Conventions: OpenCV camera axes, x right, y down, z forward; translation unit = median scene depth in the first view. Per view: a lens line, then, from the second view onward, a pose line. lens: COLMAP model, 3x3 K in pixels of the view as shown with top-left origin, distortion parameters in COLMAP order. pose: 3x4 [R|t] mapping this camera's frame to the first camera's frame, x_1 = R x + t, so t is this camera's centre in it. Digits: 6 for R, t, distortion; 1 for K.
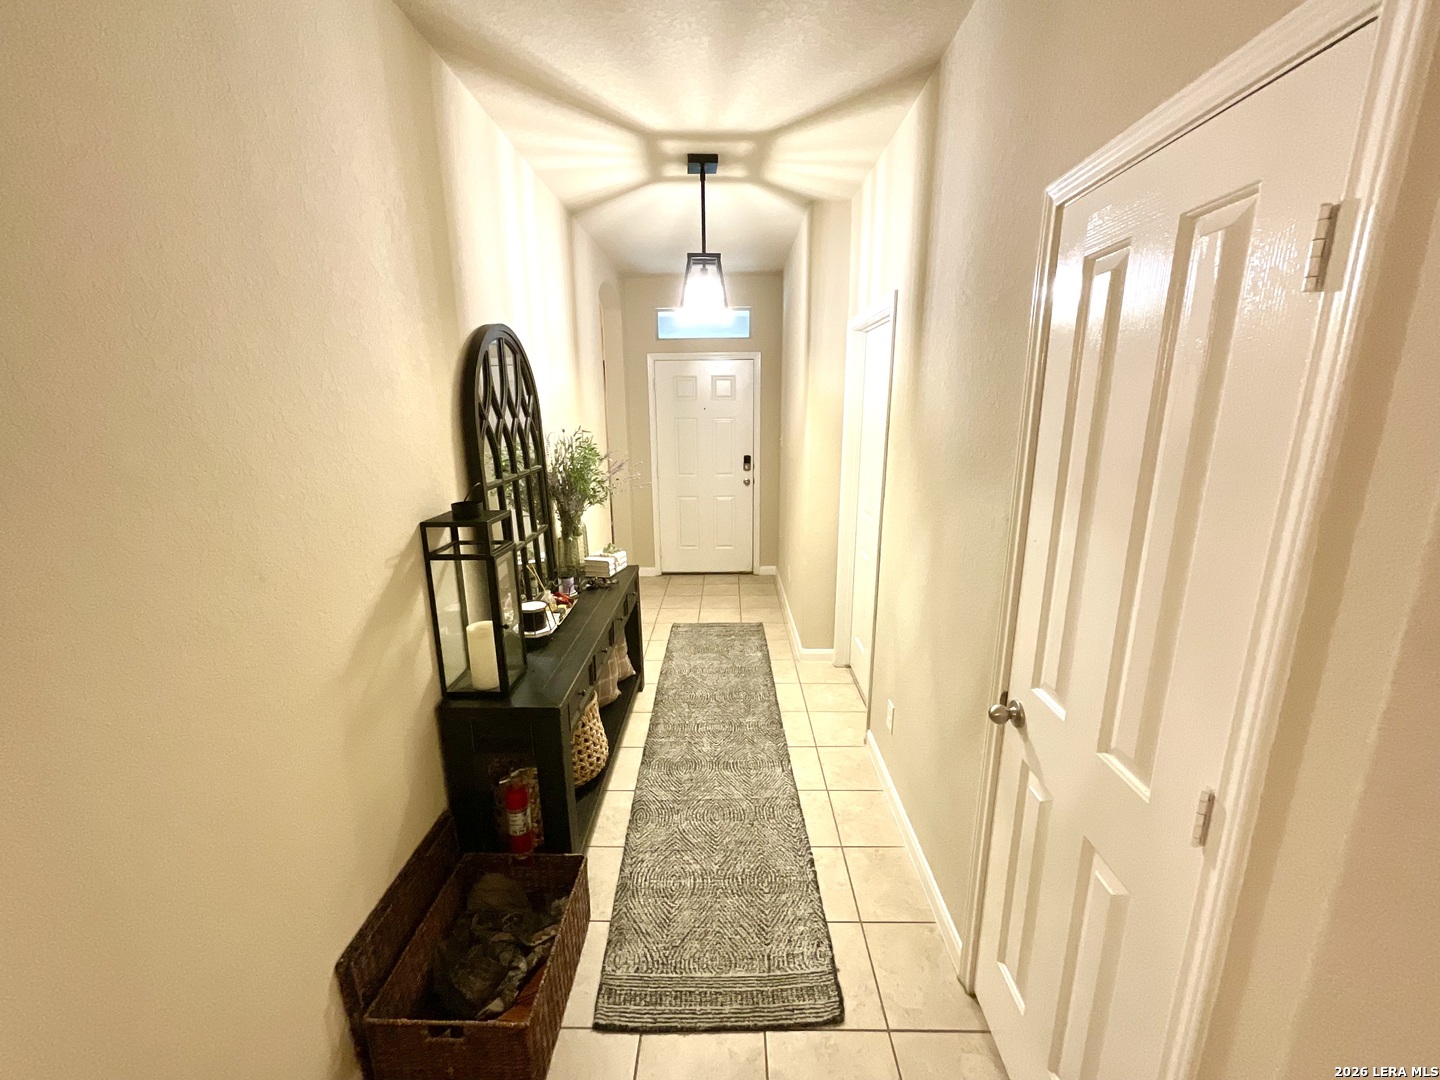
lens RADIAL K [[579.9, 0, 715.1], [0, 579.9, 538.5], [0, 0, 1]] dist [0.001522, -0.001523]
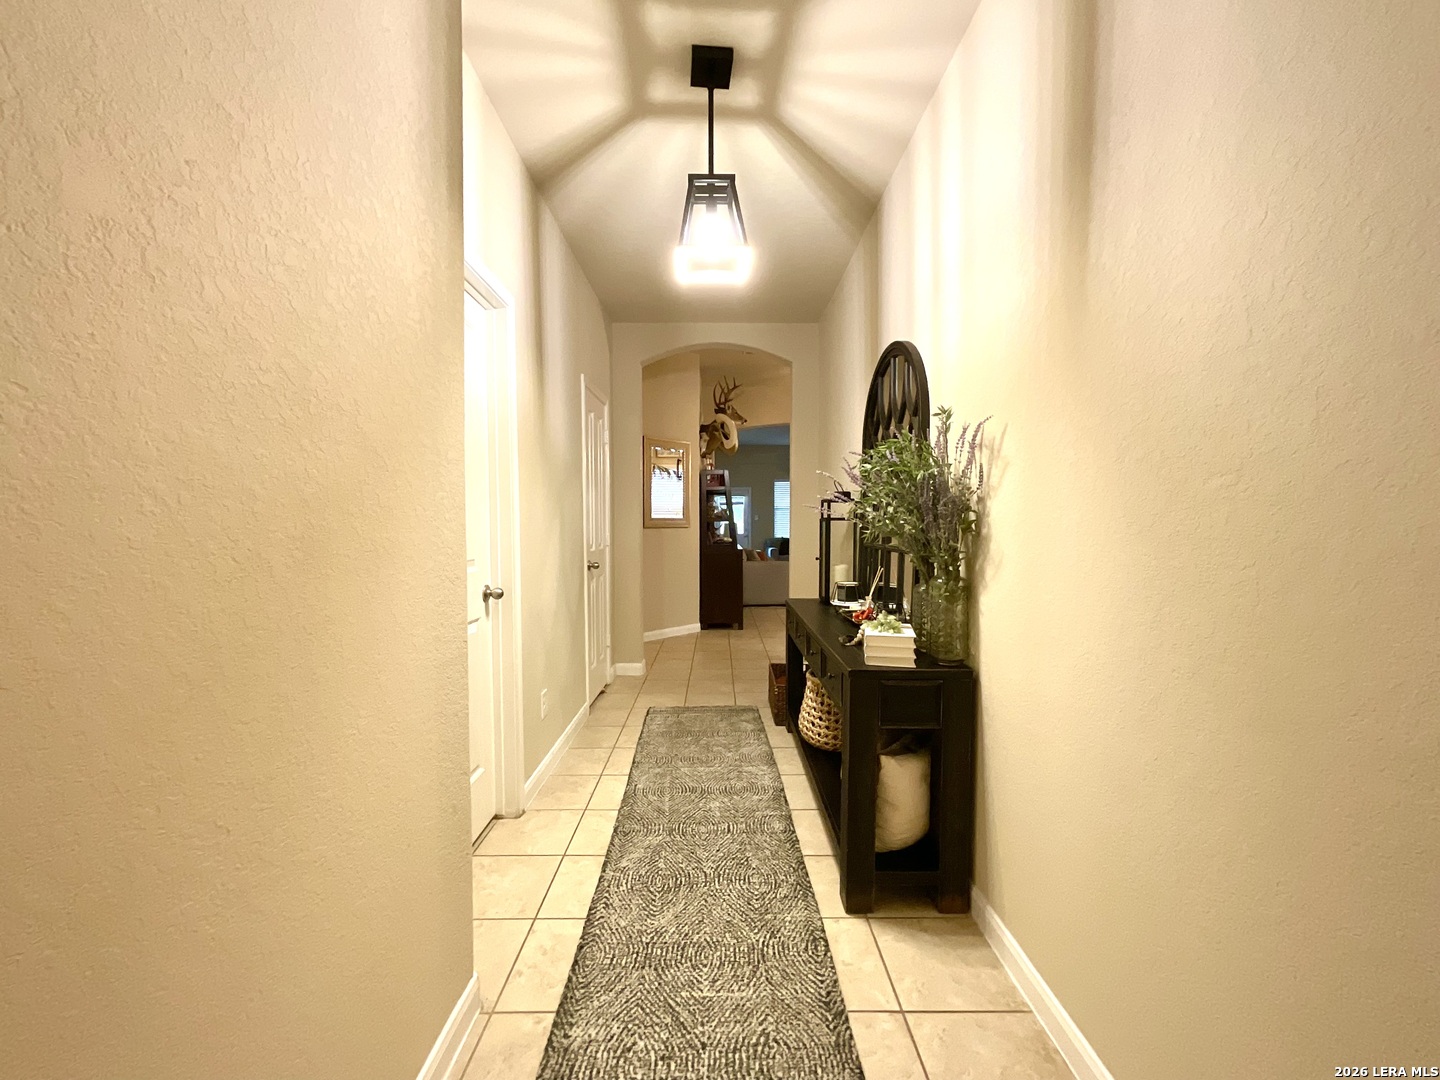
lens RADIAL K [[579.9, 0, 717.4], [0, 579.9, 542.3], [0, 0, 1]] dist [0.001522, -0.001523]
pose [[-0.999649, 0.013232, -0.022942, -0.003503], [0.006727, 0.964703, 0.263255, -0.245487], [0.025616, 0.263008, -0.964453, 1.774895]]
